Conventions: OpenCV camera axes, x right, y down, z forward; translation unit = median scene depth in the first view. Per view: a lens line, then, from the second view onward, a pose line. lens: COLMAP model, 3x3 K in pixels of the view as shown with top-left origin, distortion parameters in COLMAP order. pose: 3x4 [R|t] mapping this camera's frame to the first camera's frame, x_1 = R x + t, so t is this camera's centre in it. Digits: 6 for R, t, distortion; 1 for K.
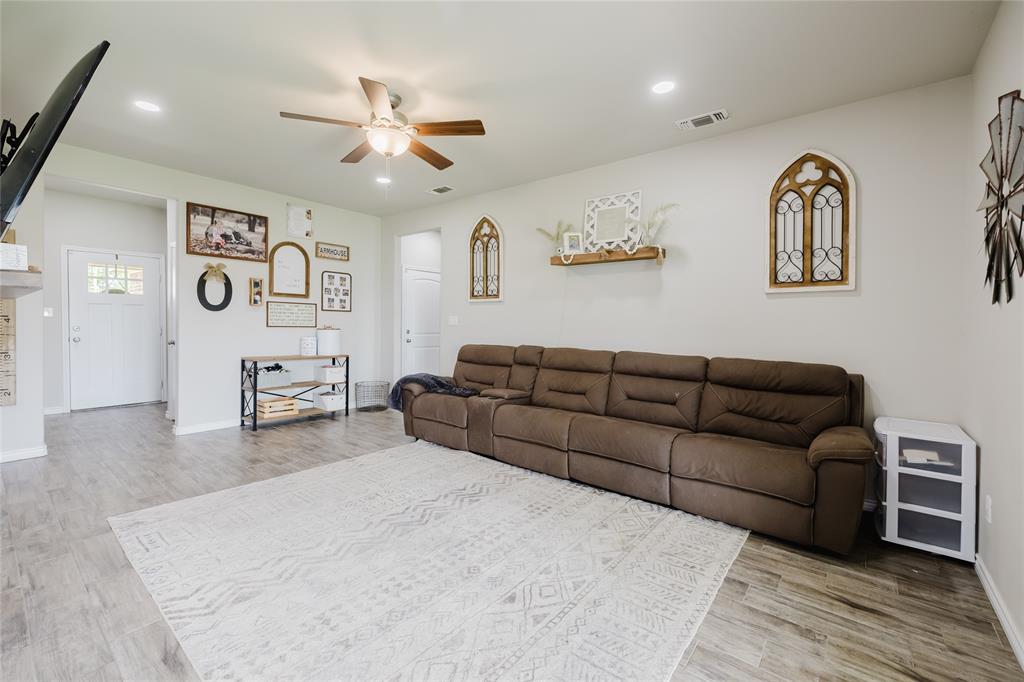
lens RADIAL K [[431.3, 0, 507.2], [0, 431.3, 324.1], [0, 0, 1]] dist [0.000611, 0.000083]
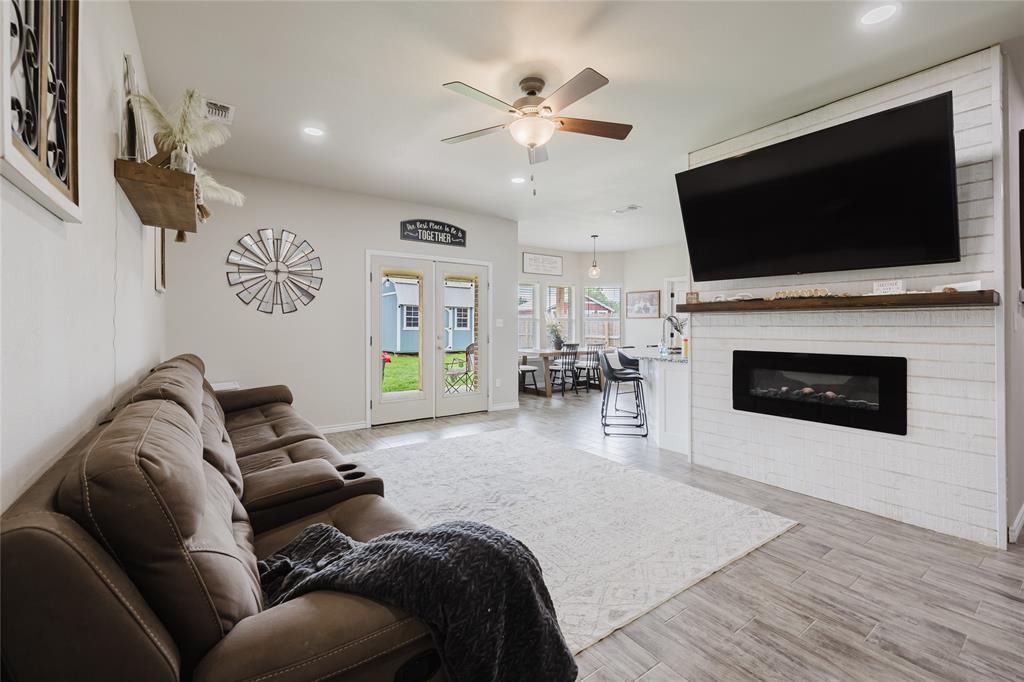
lens RADIAL K [[434.7, 0, 509.3], [0, 434.7, 328.3], [0, 0, 1]] dist [0.000310, 0.000018]
pose [[-0.964370, -0.016040, 0.264072, -0.295967], [-0.013285, 0.999837, 0.012214, -0.005624], [-0.264225, 0.008270, -0.964426, 1.200742]]
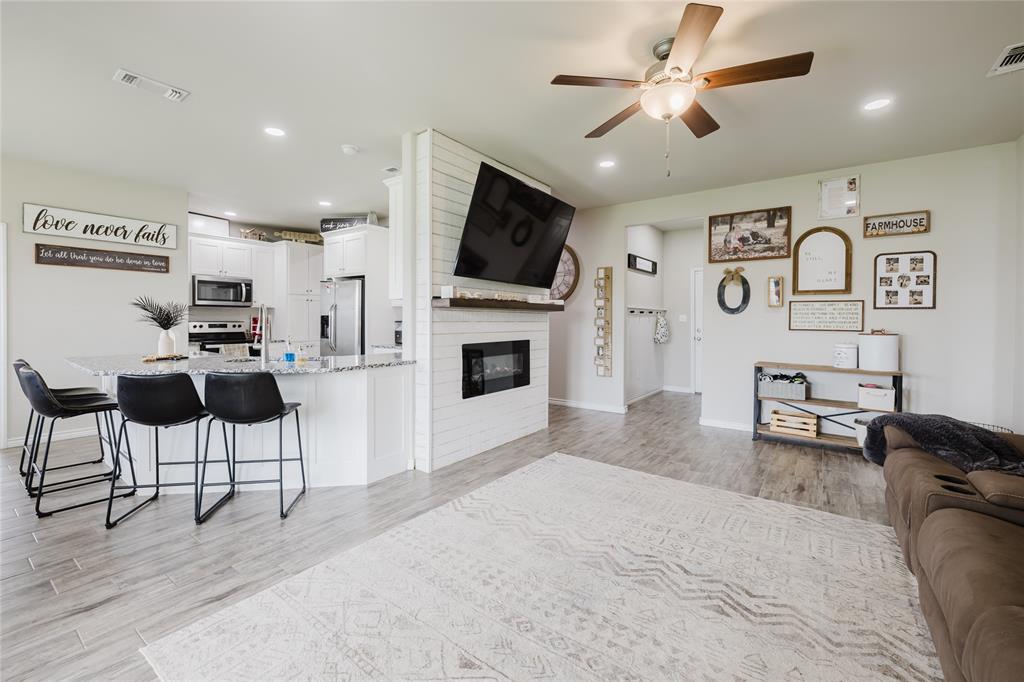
lens RADIAL K [[431.3, 0, 507.2], [0, 431.3, 324.1], [0, 0, 1]] dist [0.000611, 0.000083]
pose [[0.050167, -0.004992, -0.998728, 0.330390], [-0.006095, 0.999967, -0.005305, 0.002706], [0.998722, 0.006354, 0.050135, 0.415426]]
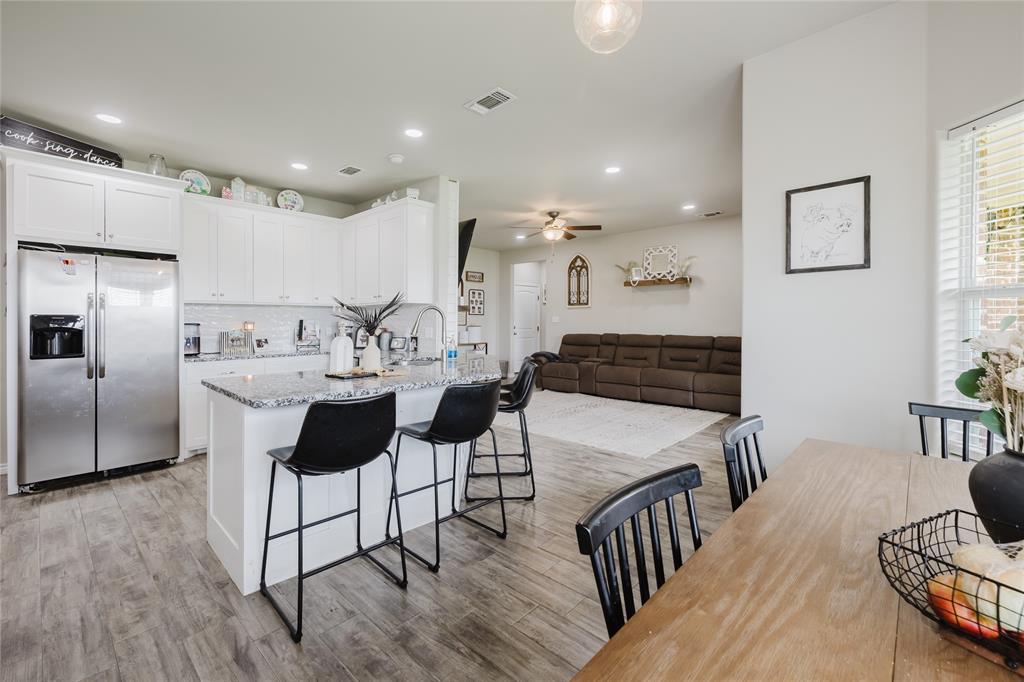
lens RADIAL K [[431.3, 0, 507.2], [0, 431.3, 324.1], [0, 0, 1]] dist [0.000611, 0.000083]
pose [[0.997364, -0.016940, -0.070551, -0.221456], [0.017362, 0.999835, 0.005374, -0.002451], [0.070448, -0.006584, 0.997494, -0.682141]]
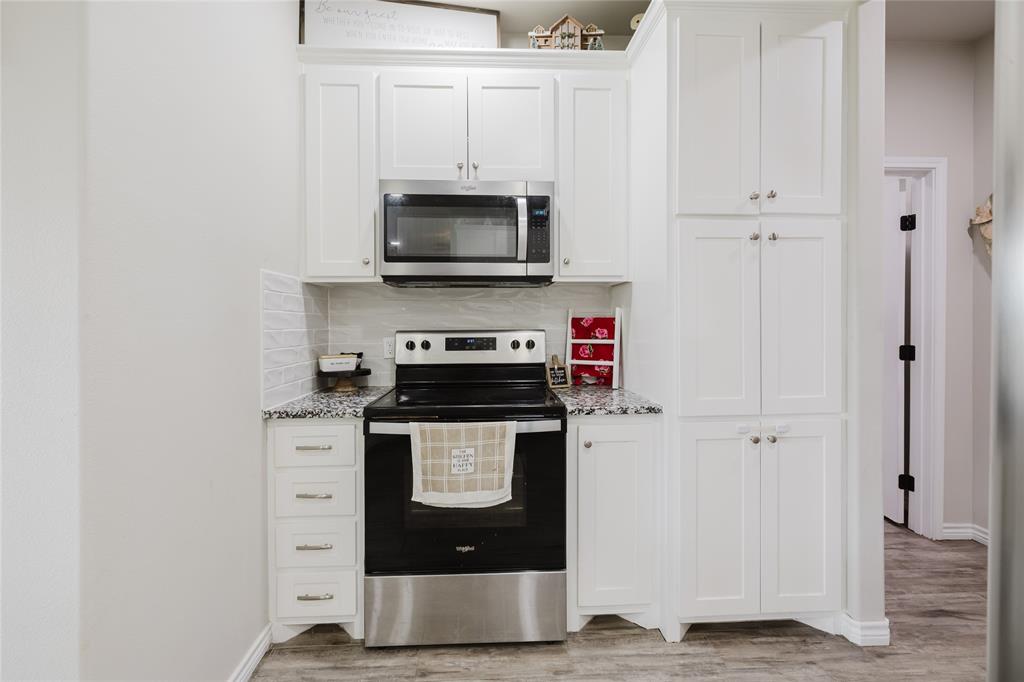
lens RADIAL K [[431.3, 0, 507.2], [0, 431.3, 324.1], [0, 0, 1]] dist [0.000611, 0.000083]
pose [[-0.739710, -0.015397, -0.672749, -0.844633], [-0.008333, 0.999871, -0.013722, -0.008384], [0.672874, -0.004544, -0.739743, -0.090362]]
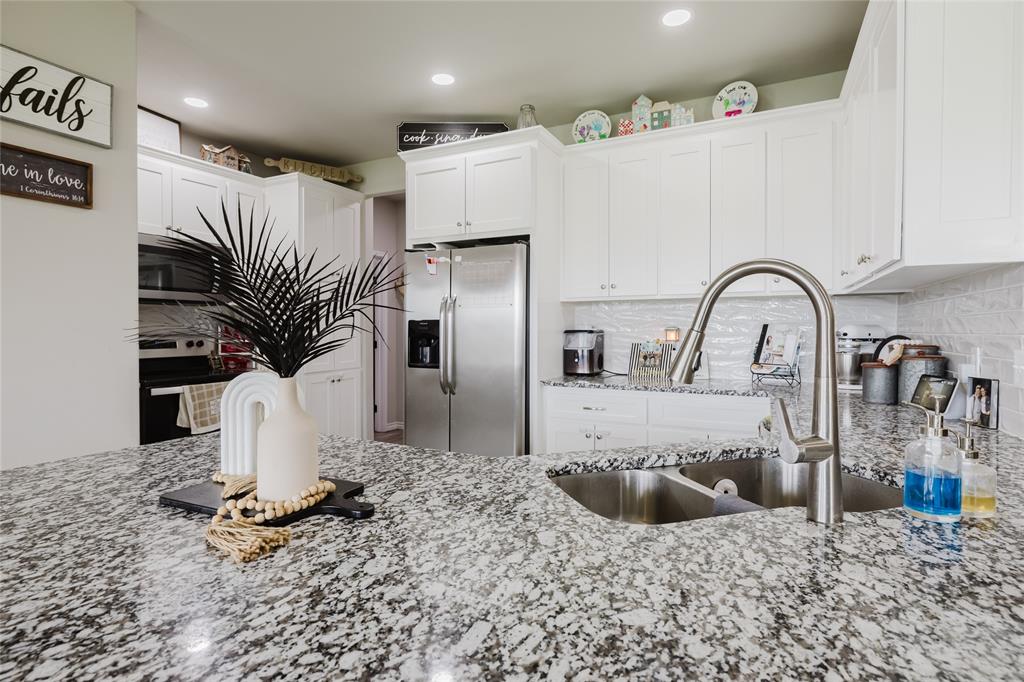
lens RADIAL K [[511.0, 0, 511.2], [0, 511.0, 335.2], [0, 0, 1]] dist [-0.001631, -0.000201]
pose [[0.216368, -0.003617, -0.976305, -0.233722], [0.005568, 0.999981, -0.002470, -0.002131], [0.976296, -0.004902, 0.216384, -0.095728]]
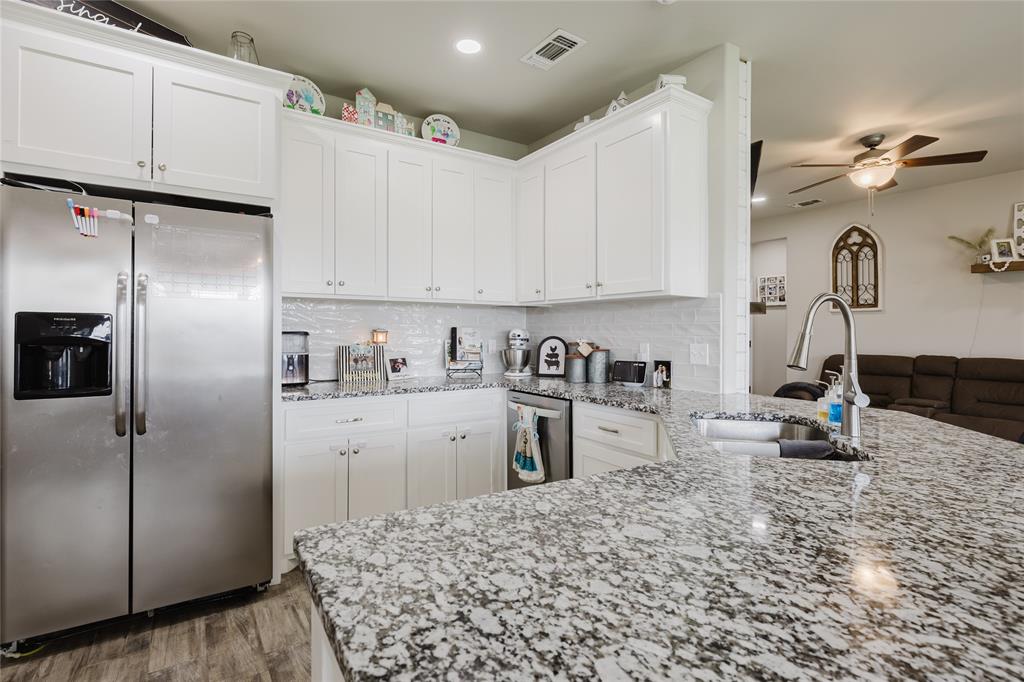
lens RADIAL K [[484.7, 0, 508.2], [0, 484.7, 343.1], [0, 0, 1]] dist [-0.002464, -0.000134]
pose [[0.953216, -0.000066, -0.302291, -0.507445], [0.006467, 0.999776, 0.020175, -0.006914], [0.302222, -0.021186, 0.953002, -0.326401]]
